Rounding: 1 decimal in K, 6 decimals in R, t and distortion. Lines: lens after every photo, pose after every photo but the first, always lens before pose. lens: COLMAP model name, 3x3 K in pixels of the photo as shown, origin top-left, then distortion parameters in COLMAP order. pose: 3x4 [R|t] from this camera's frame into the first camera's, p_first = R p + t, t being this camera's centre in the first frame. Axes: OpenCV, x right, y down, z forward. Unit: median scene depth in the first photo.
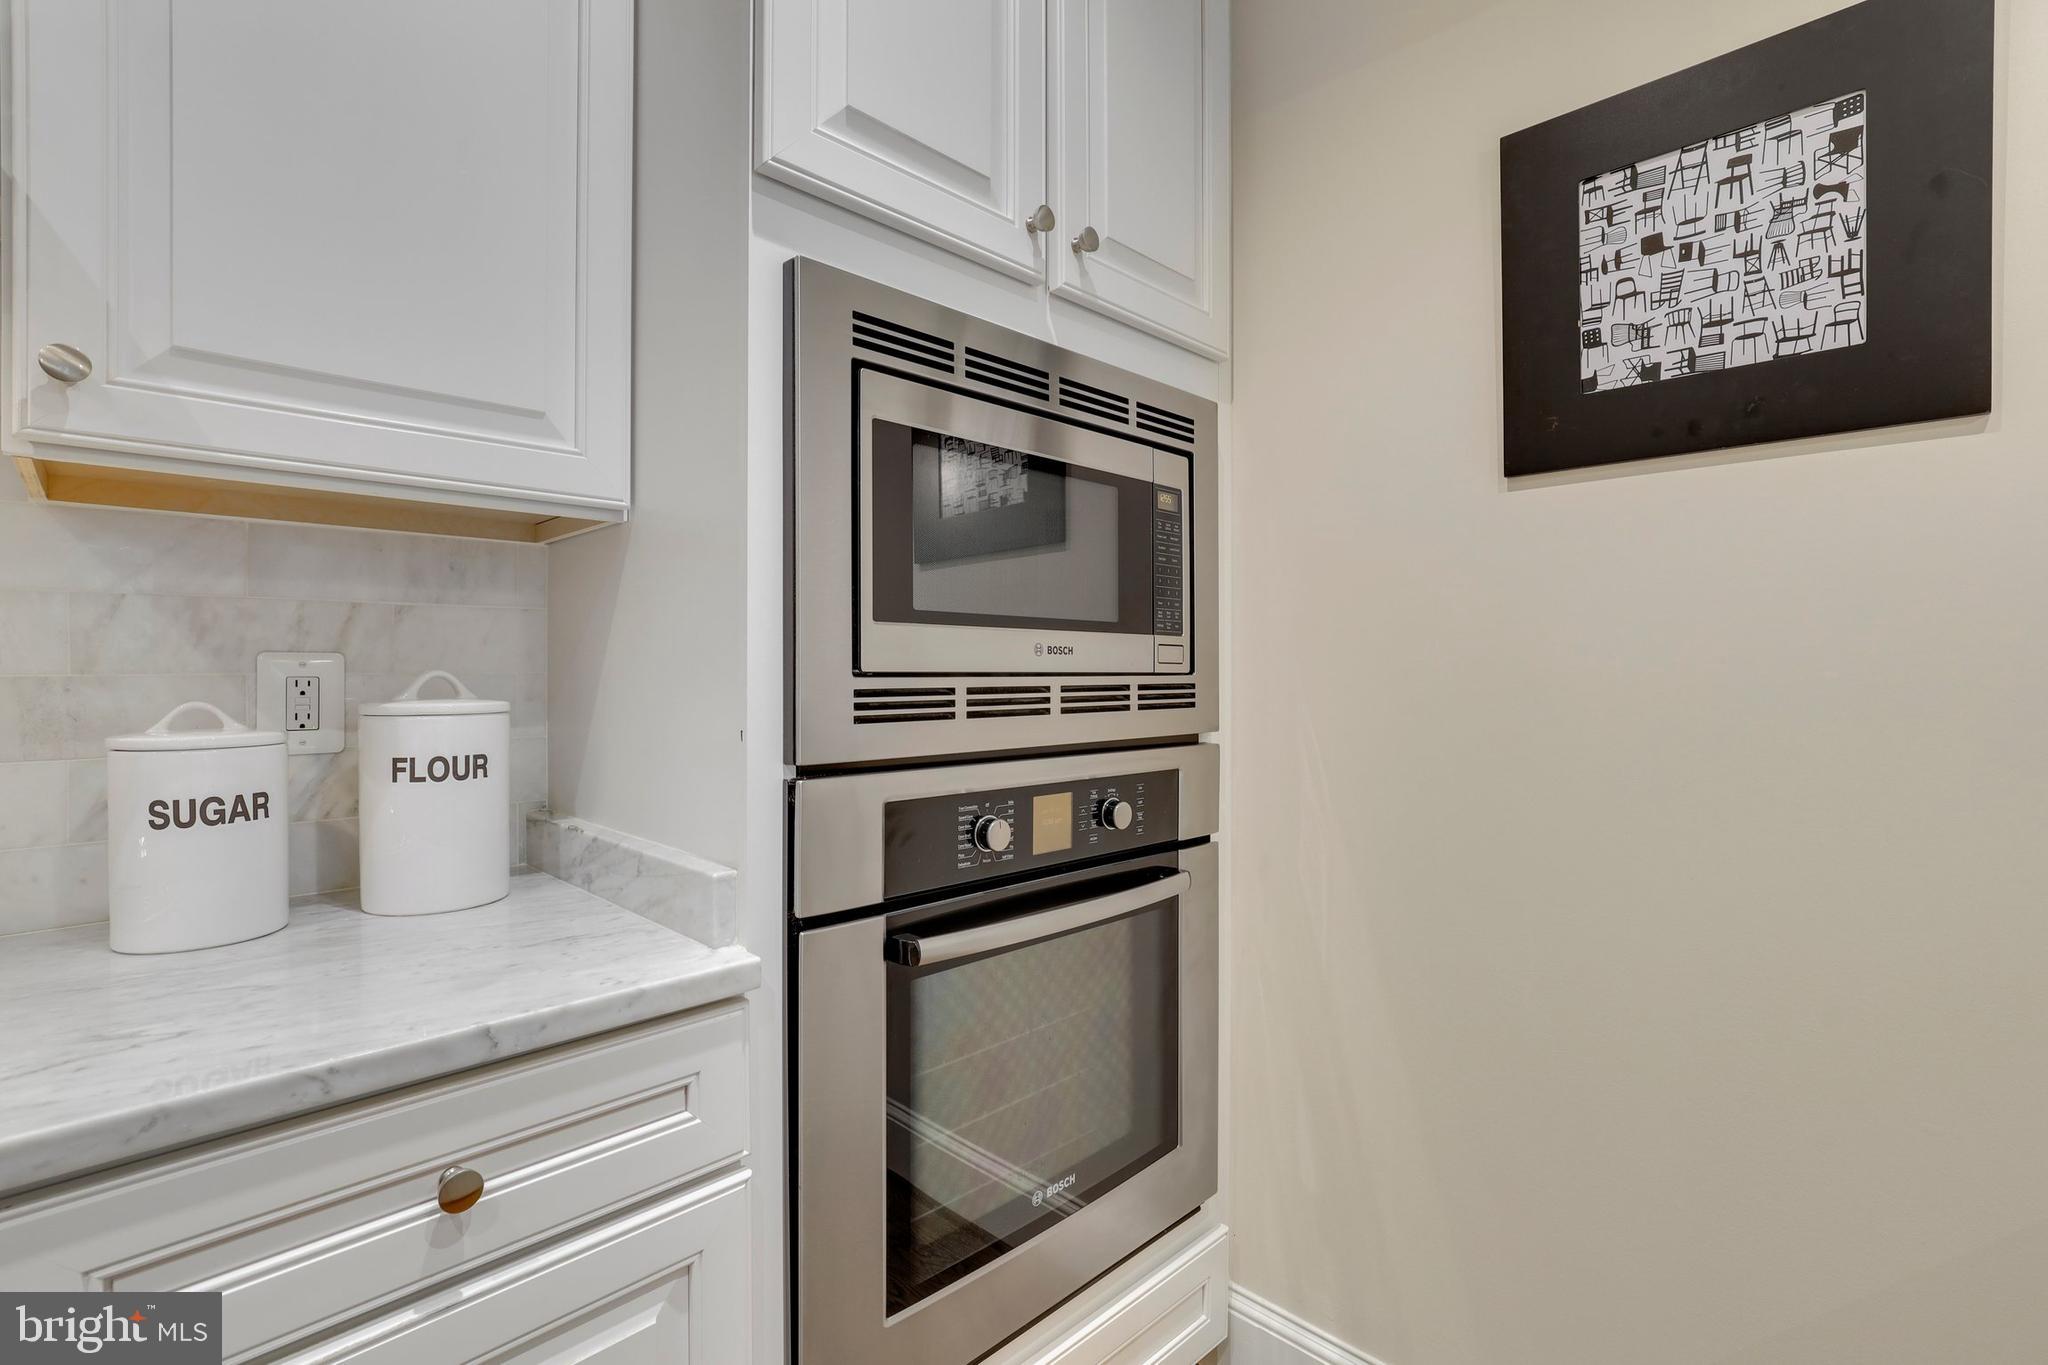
lens RADIAL K [[942.7, 0, 1020.7], [0, 942.7, 677.5], [0, 0, 1]] dist [-0.011535, 0.004821]
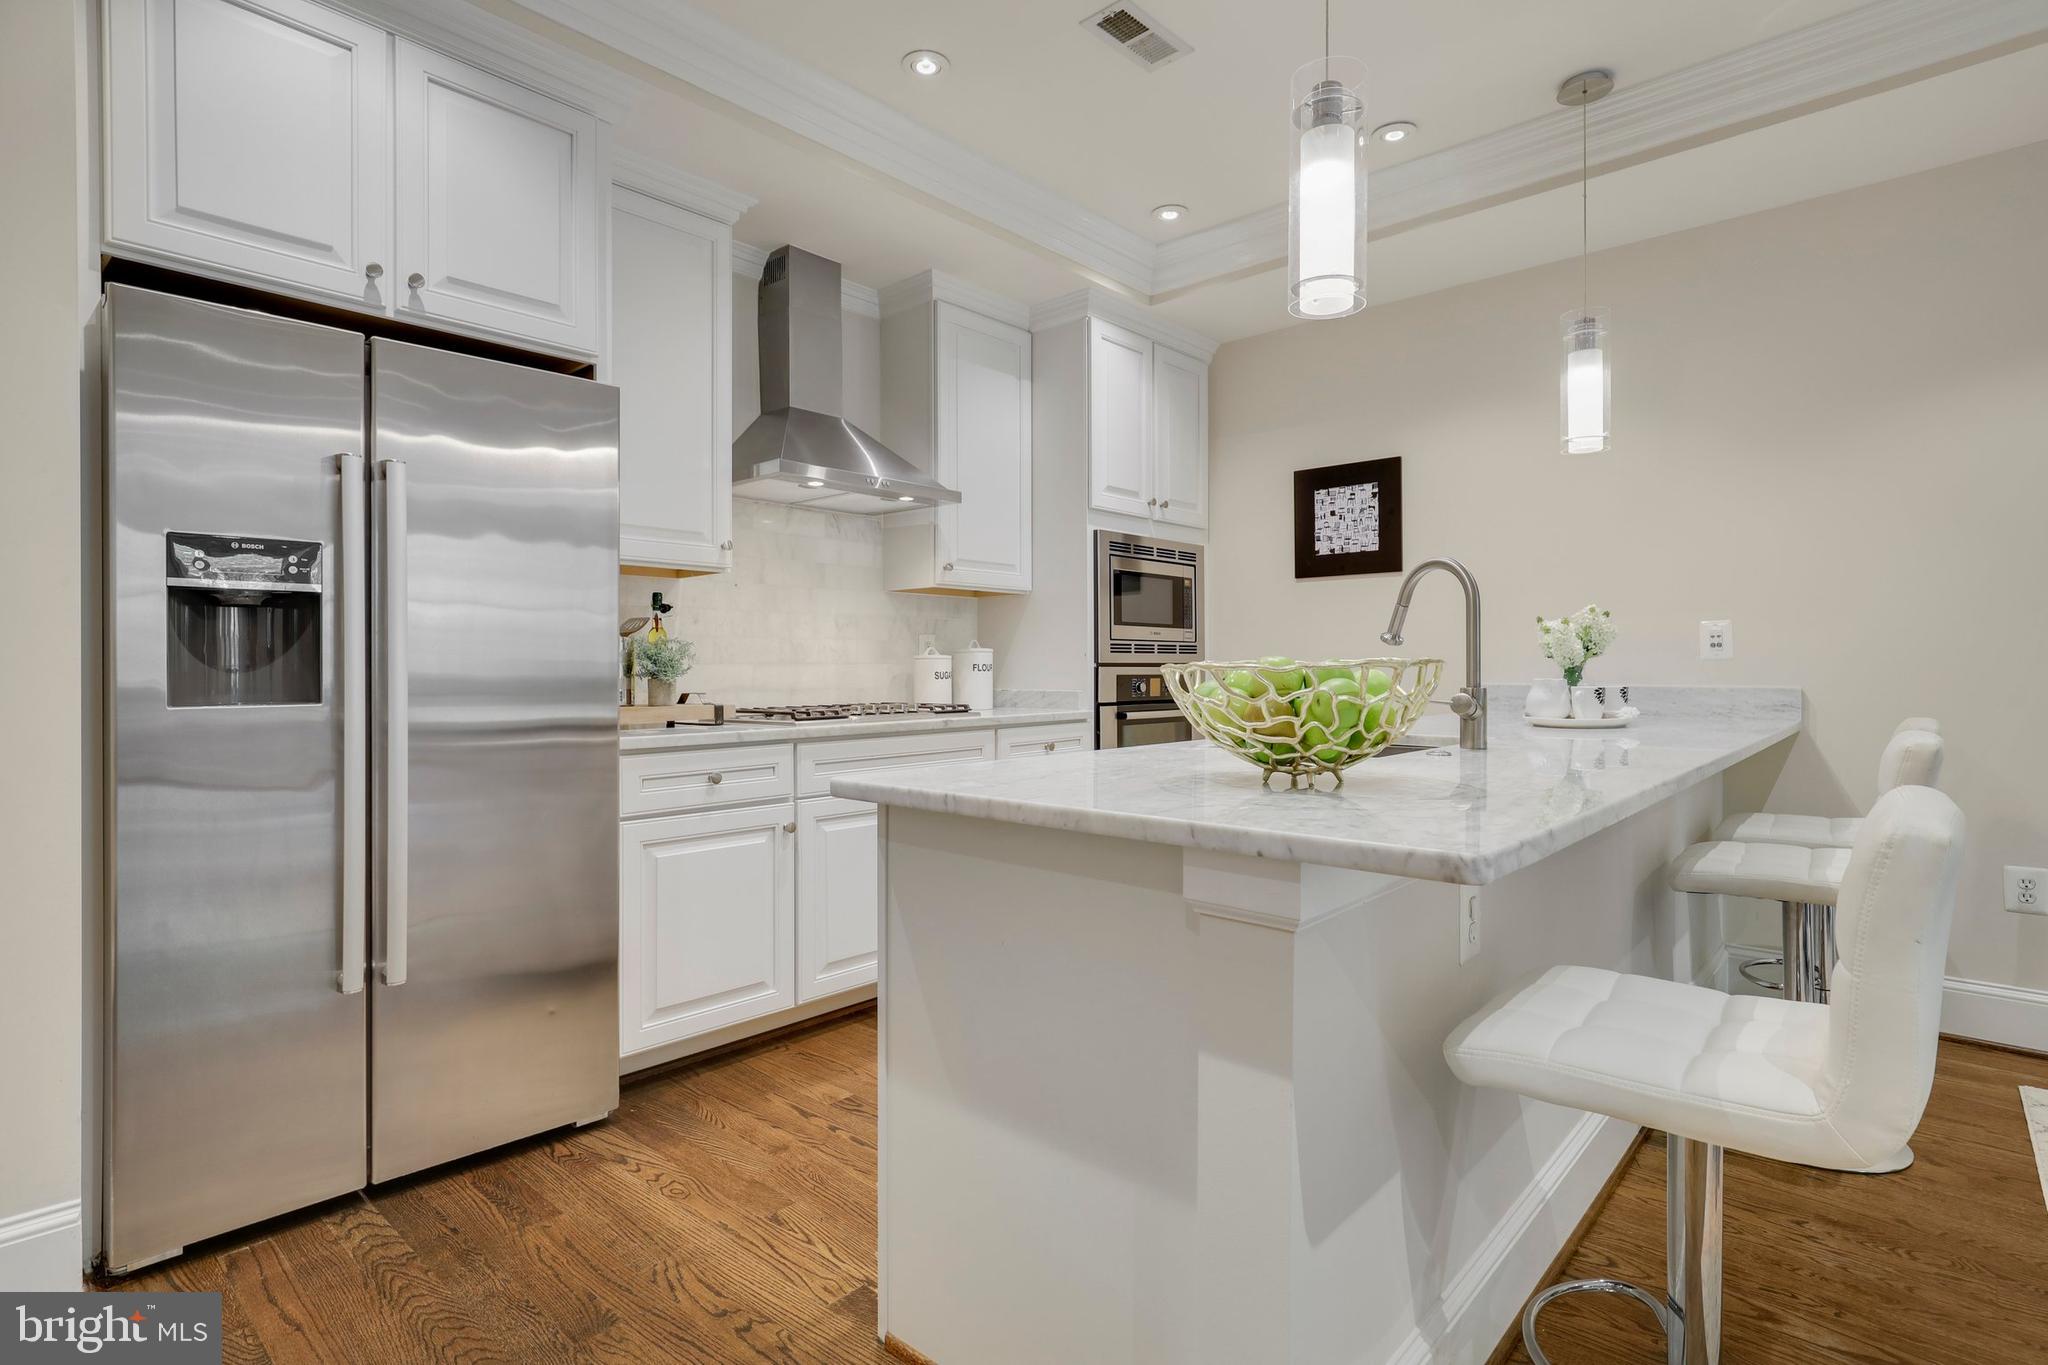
lens RADIAL K [[1008.4, 0, 1018.7], [0, 1008.4, 673.1], [0, 0, 1]] dist [0.000692, 0.001437]
pose [[0.998781, -0.004173, 0.049183, -0.647653], [0.004259, 0.999990, -0.001637, 0.118867], [-0.049176, 0.001845, 0.998788, -2.601597]]
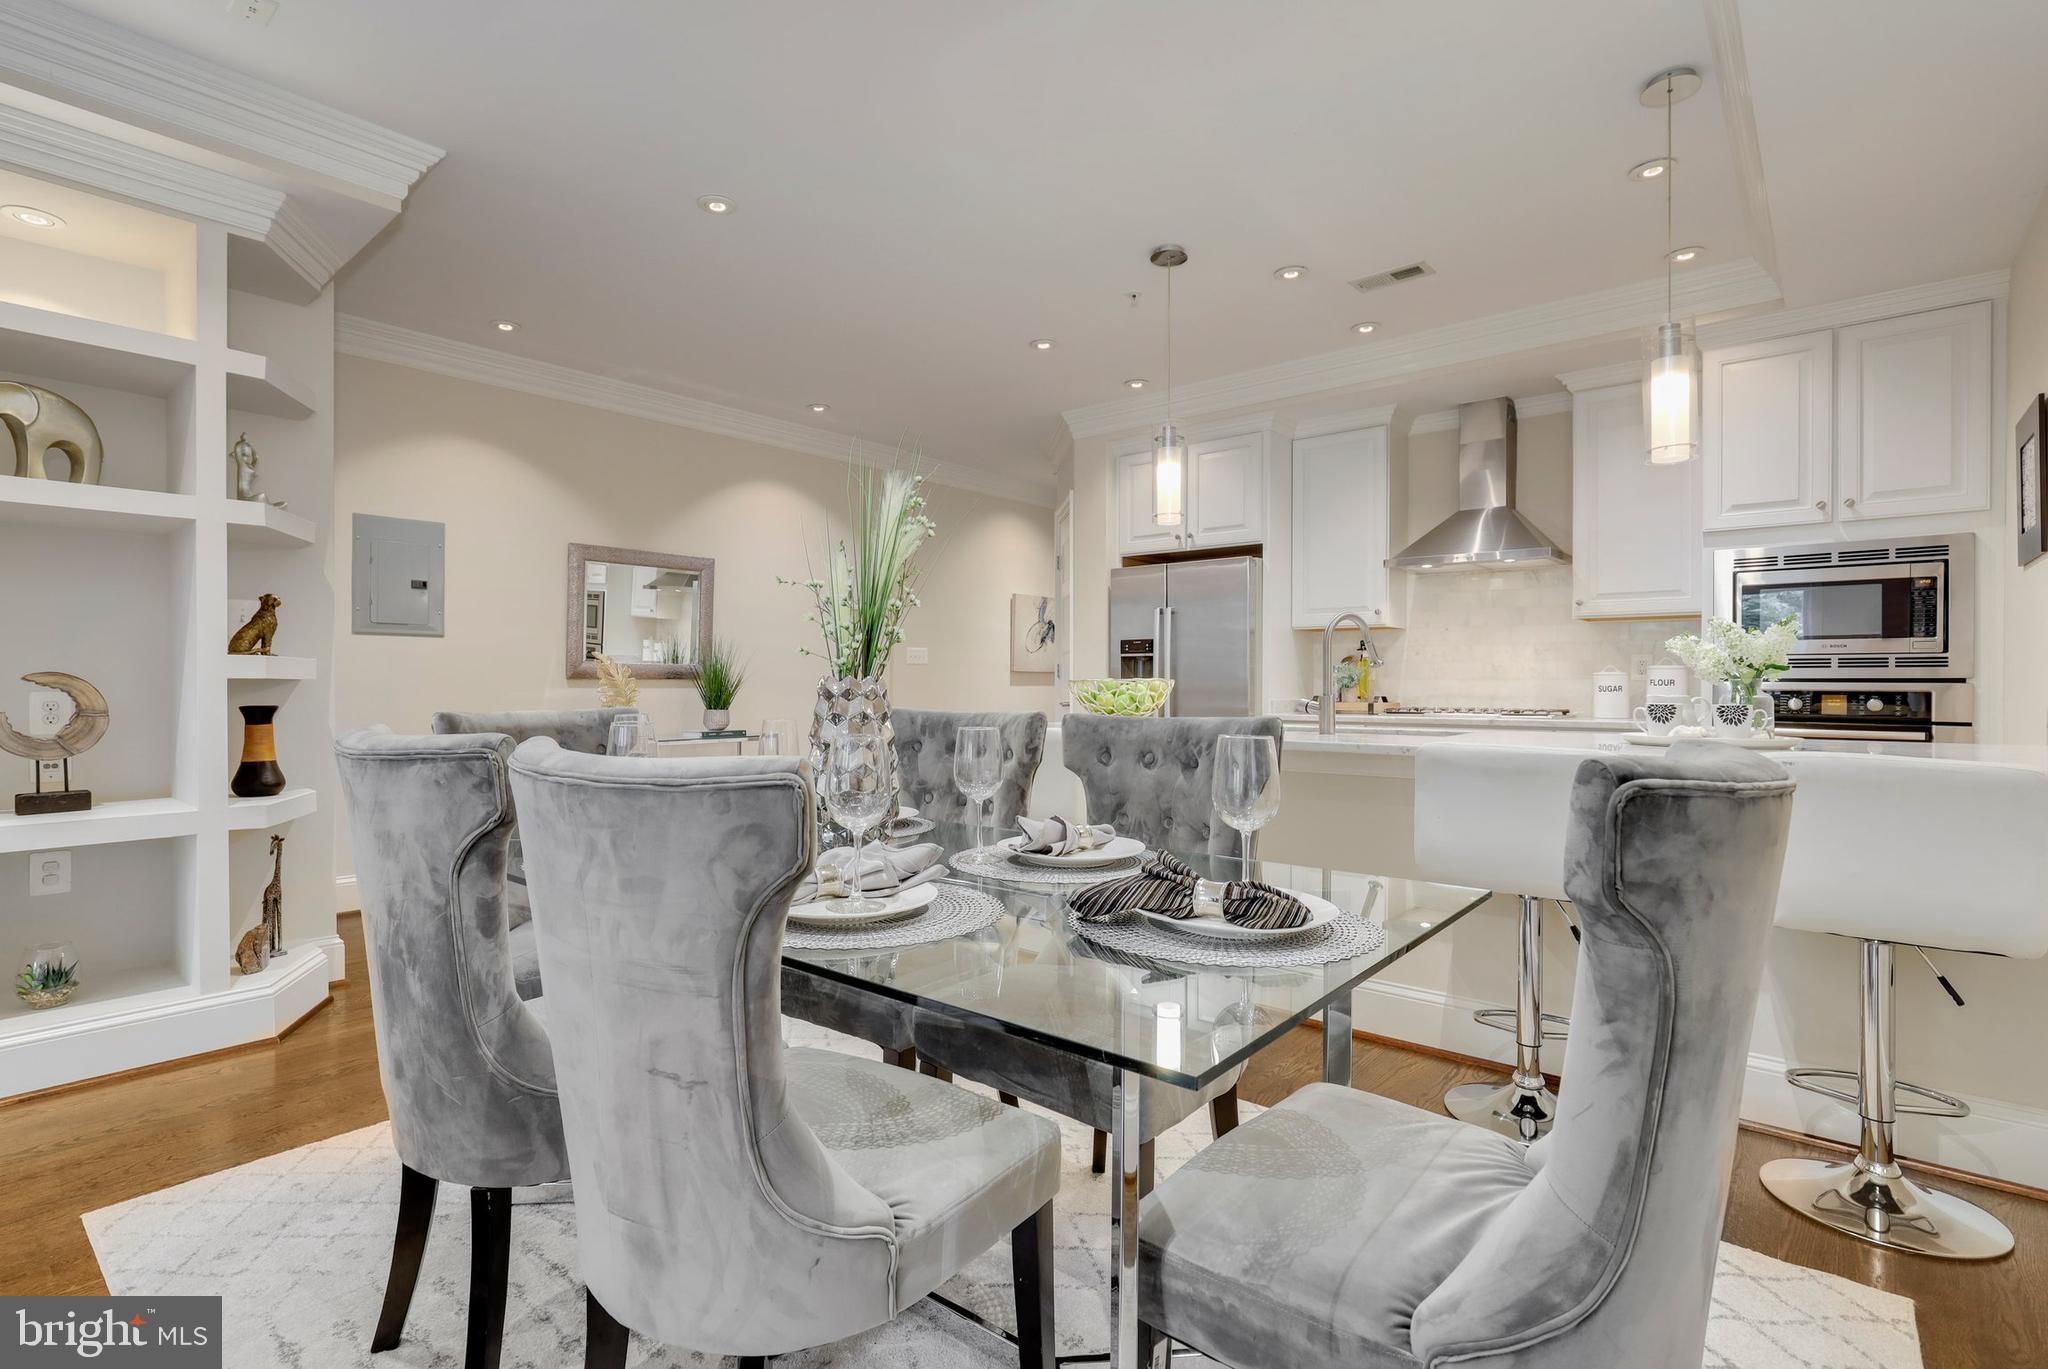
lens RADIAL K [[942.7, 0, 1032.2], [0, 942.7, 683.6], [0, 0, 1]] dist [-0.011535, 0.004821]
pose [[0.092808, 0.004788, -0.995673, 2.928477], [-0.004306, 0.999981, 0.004407, 0.092370], [0.995675, 0.003878, 0.092827, -1.902921]]
